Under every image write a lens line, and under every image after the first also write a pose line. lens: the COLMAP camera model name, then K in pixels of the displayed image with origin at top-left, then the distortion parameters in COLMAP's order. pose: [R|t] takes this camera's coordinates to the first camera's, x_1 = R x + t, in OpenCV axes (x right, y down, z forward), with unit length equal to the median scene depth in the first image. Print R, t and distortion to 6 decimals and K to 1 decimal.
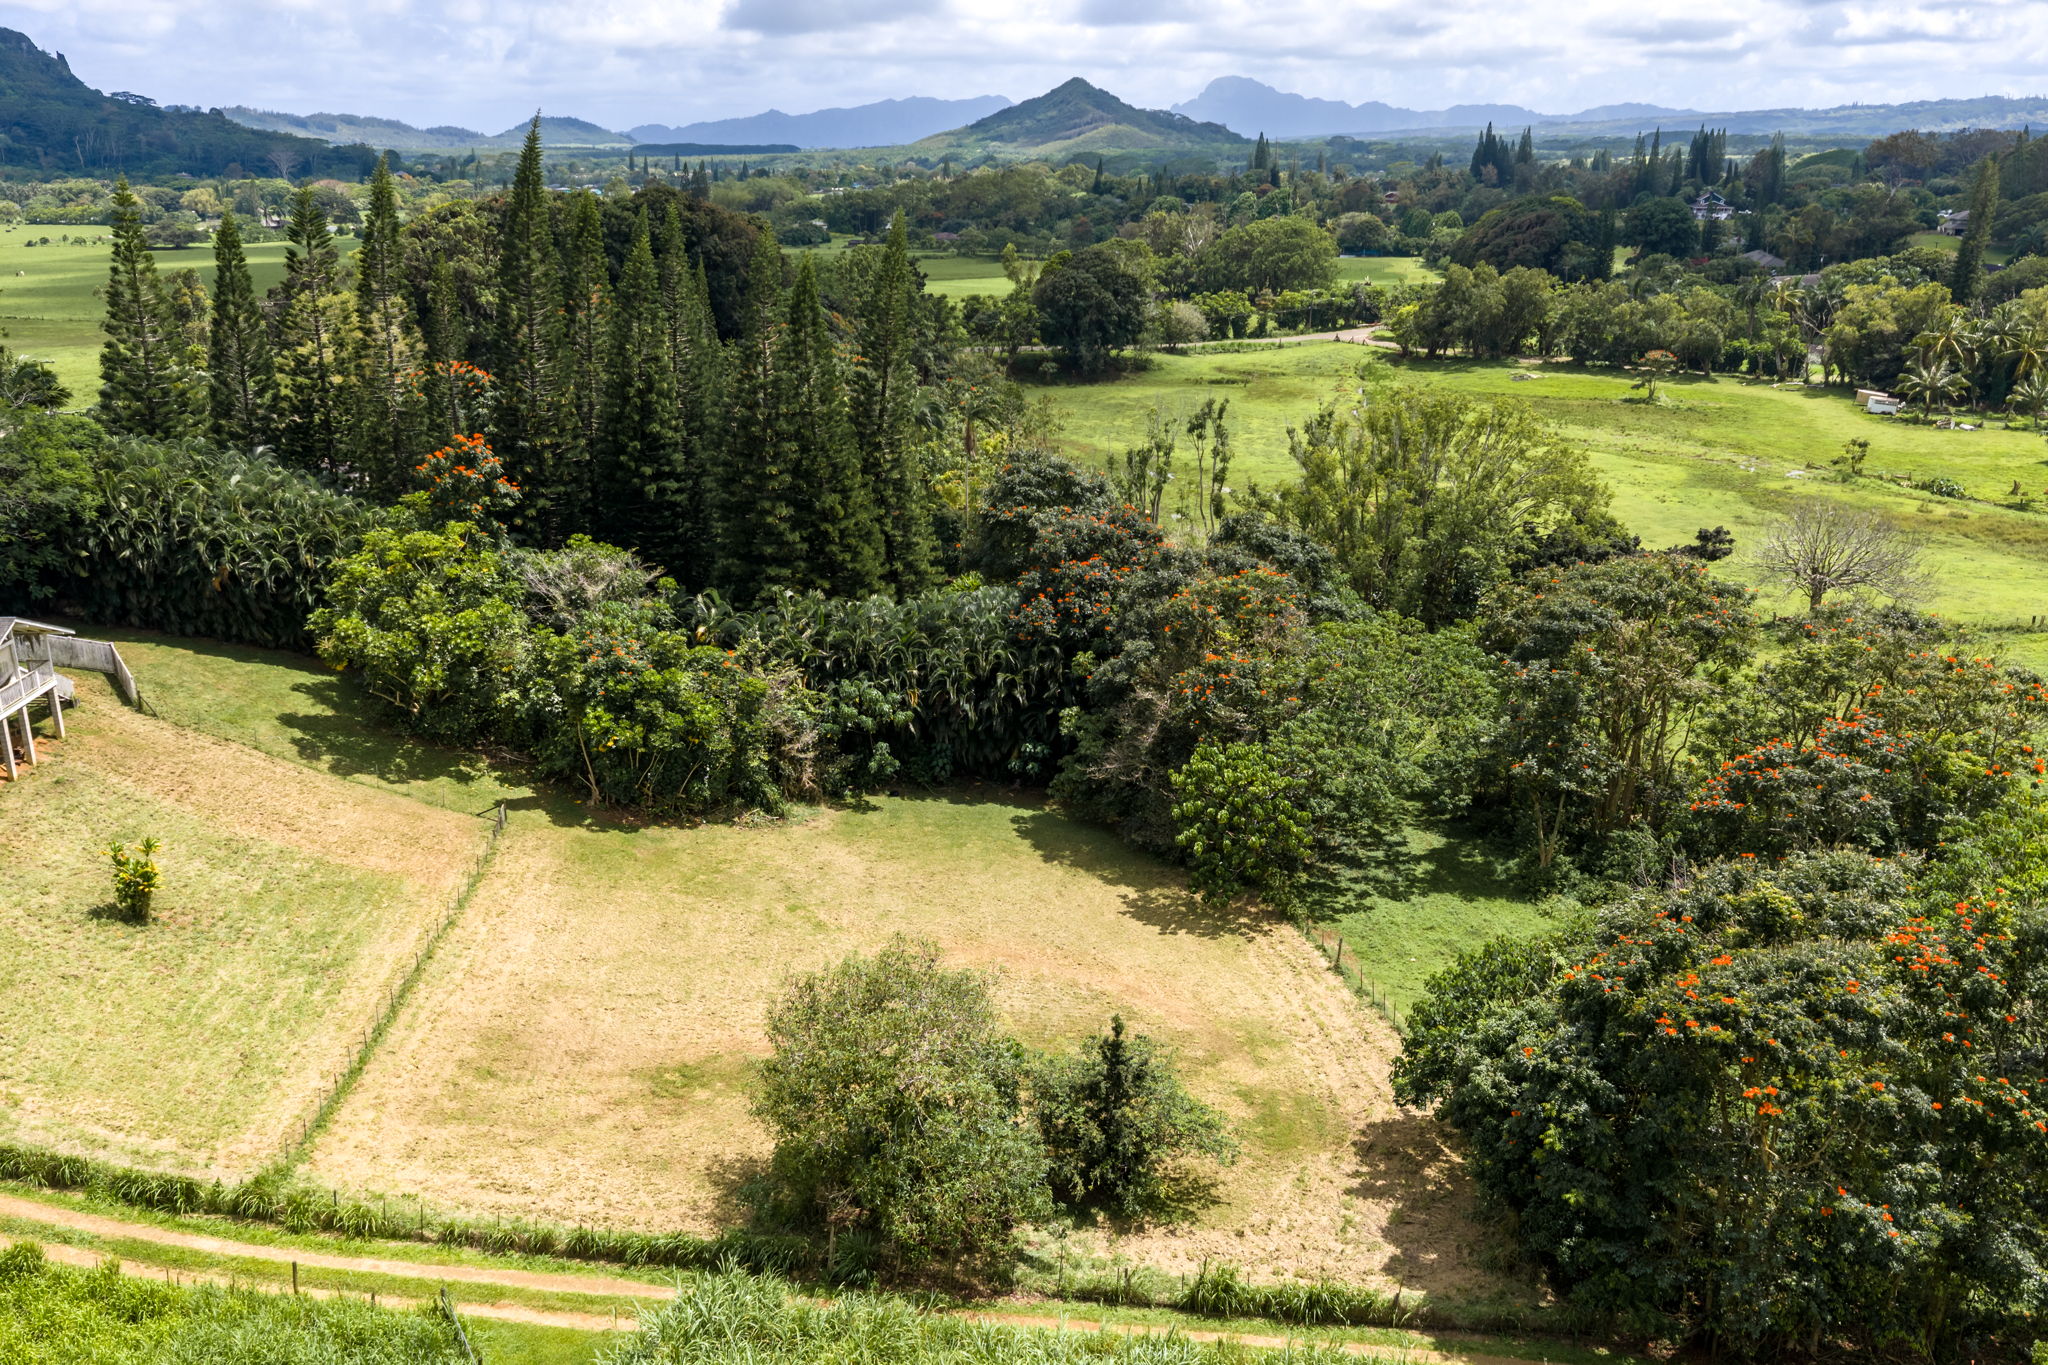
lens RADIAL K [[1696.0, 0, 1031.7], [0, 1696.0, 692.0], [0, 0, 1]] dist [0.012416, -0.012648]
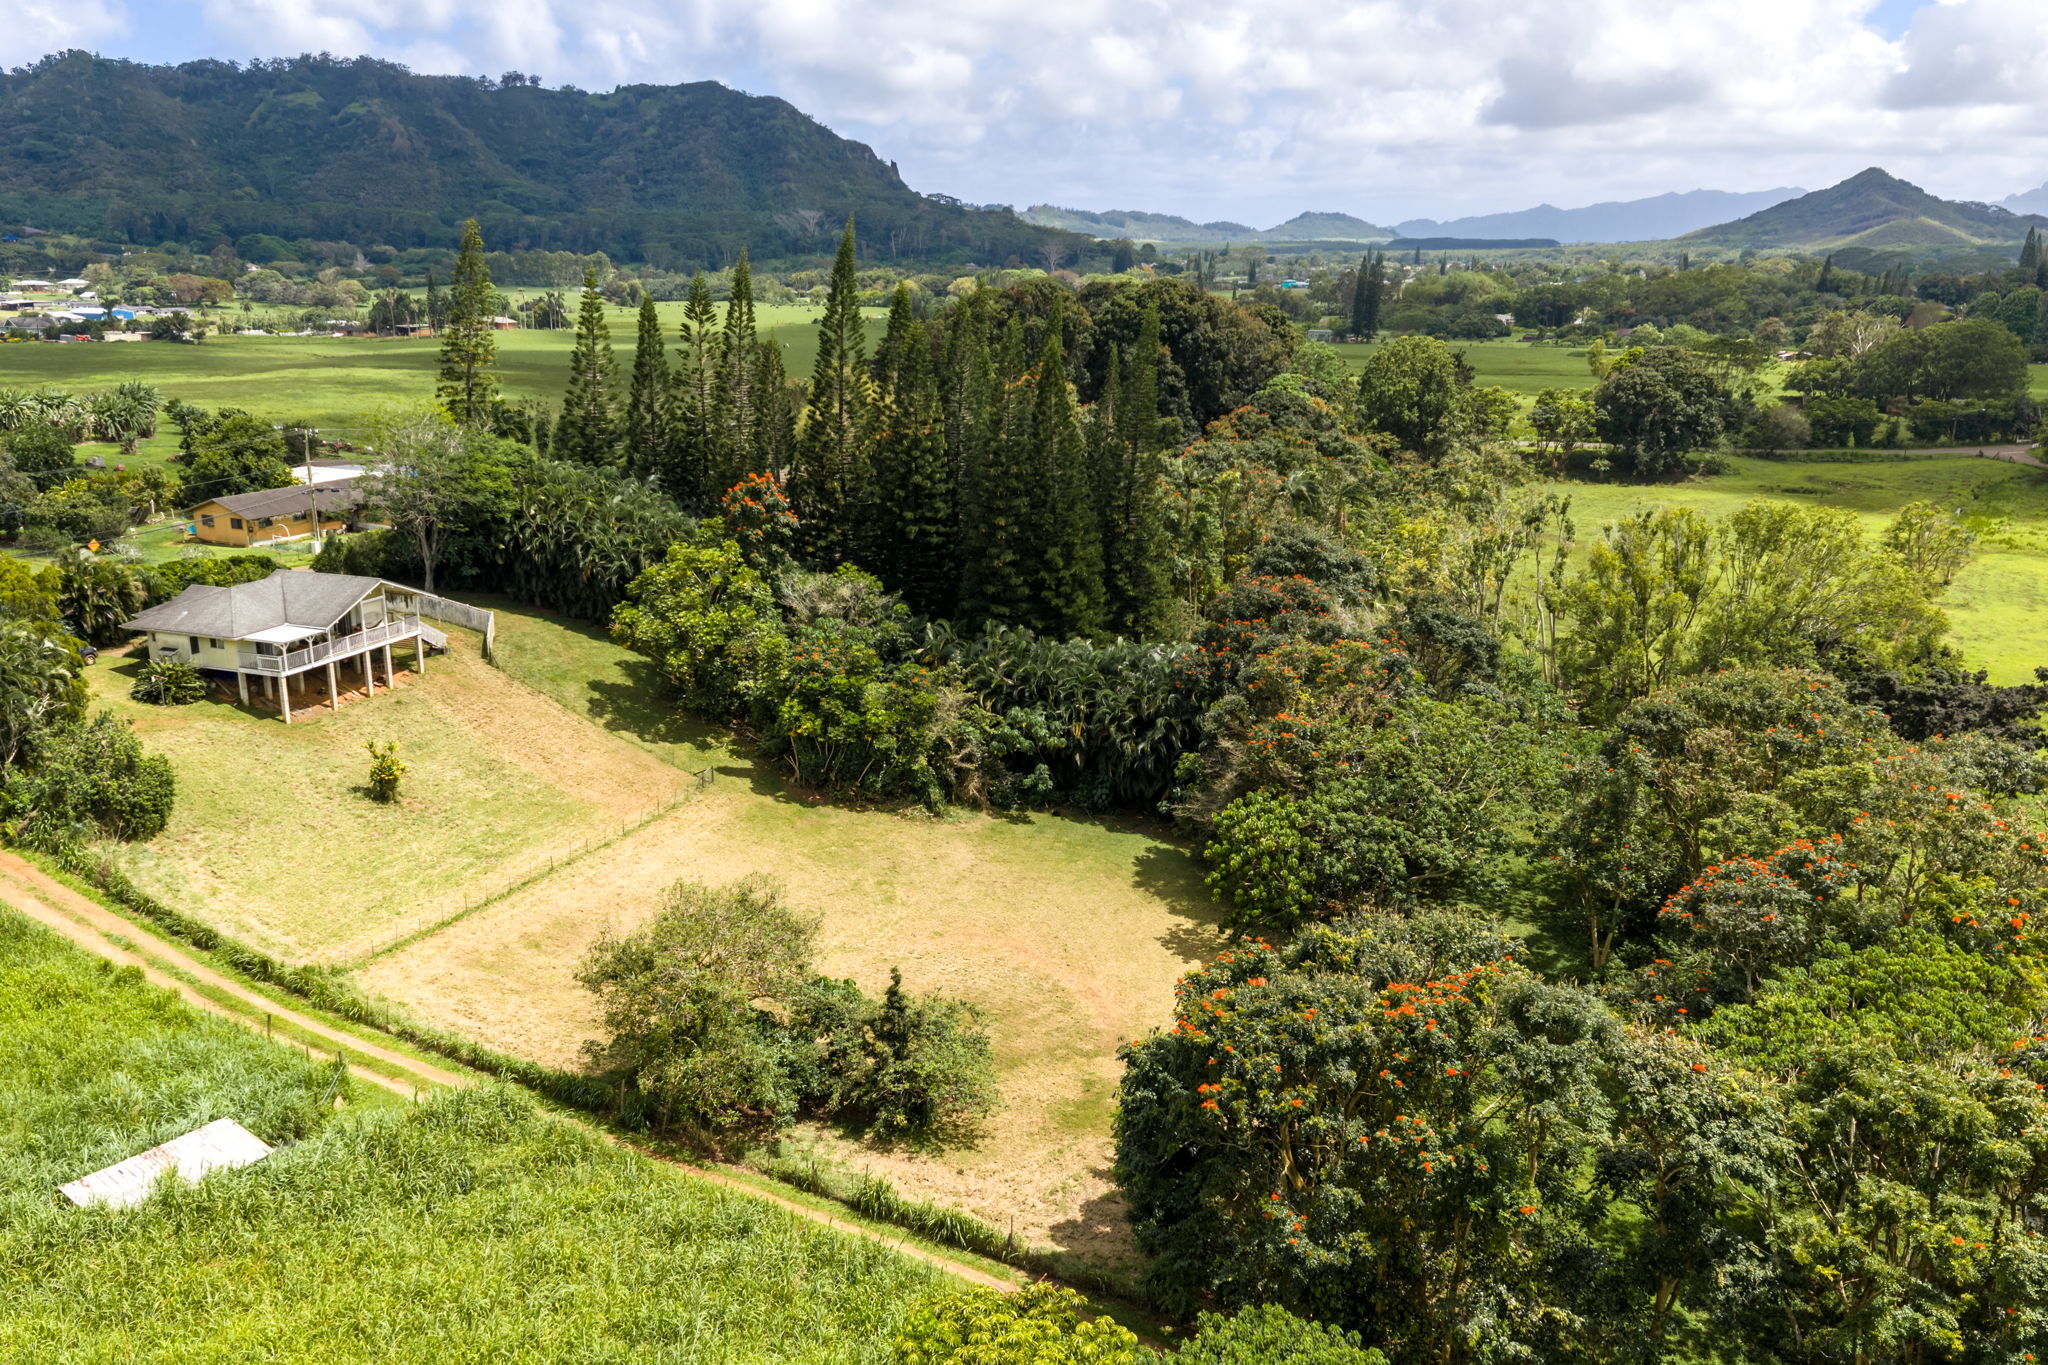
lens RADIAL K [[1696.0, 0, 1031.7], [0, 1696.0, 692.0], [0, 0, 1]] dist [0.012416, -0.012648]
pose [[0.909695, 0.109112, -0.400685, 0.359812], [-0.129349, 0.991315, -0.023720, 0.009529], [0.394617, 0.073406, 0.915909, -0.038325]]
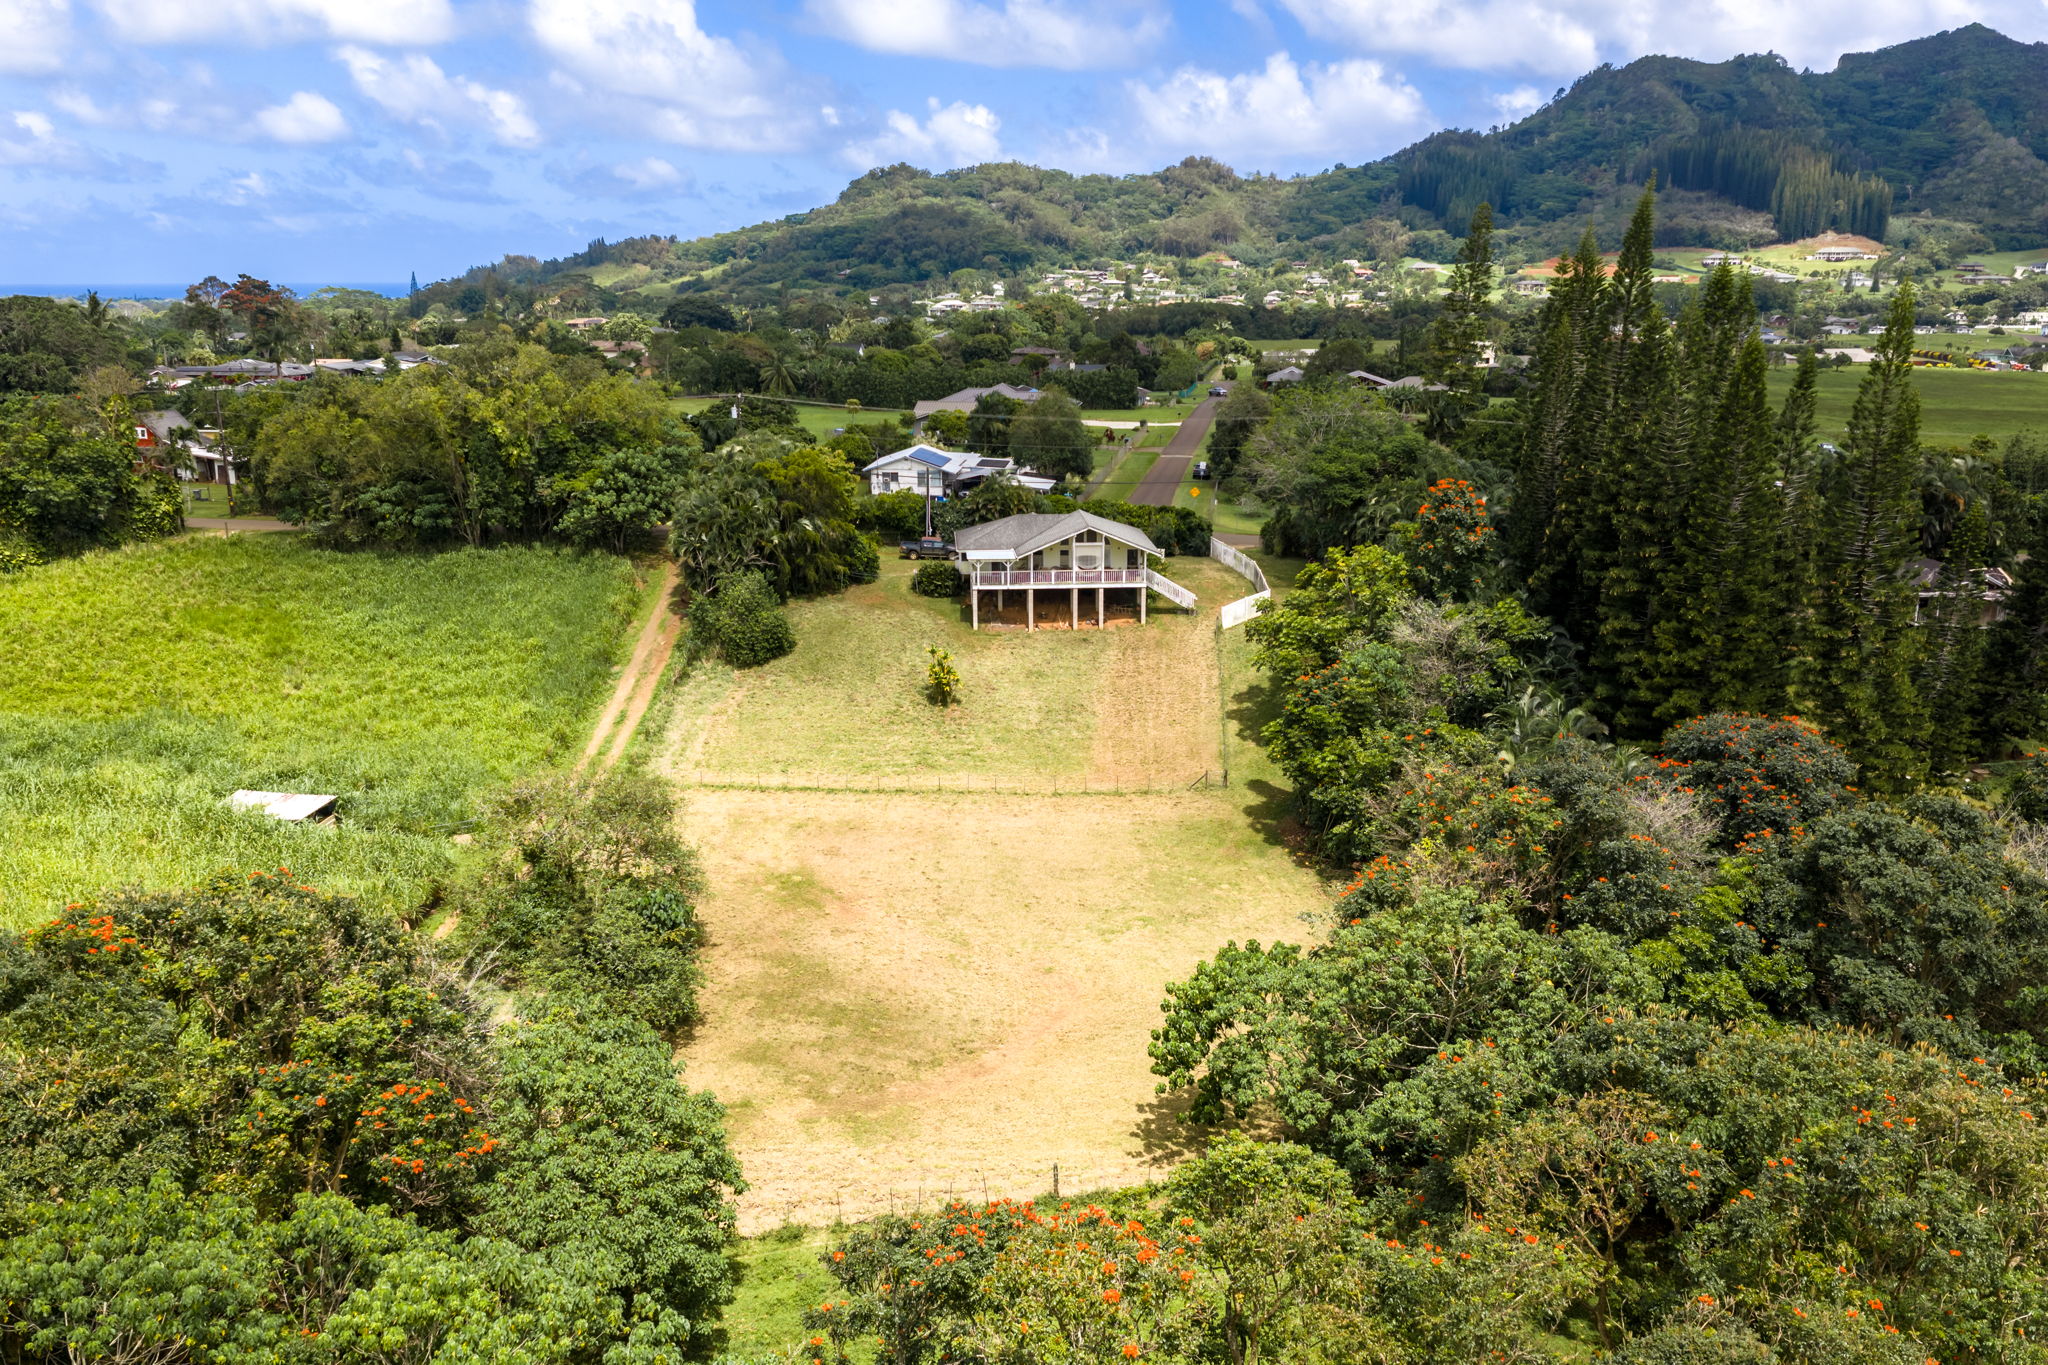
lens RADIAL K [[1724.1, 0, 1031.5], [0, 1724.1, 683.6], [0, 0, 1]] dist [0.004598, 0.001663]
pose [[-0.000334, 0.233997, -0.972237, 0.753890], [-0.307677, 0.925051, 0.222746, -0.194380], [0.951491, 0.299210, 0.071686, 0.714223]]
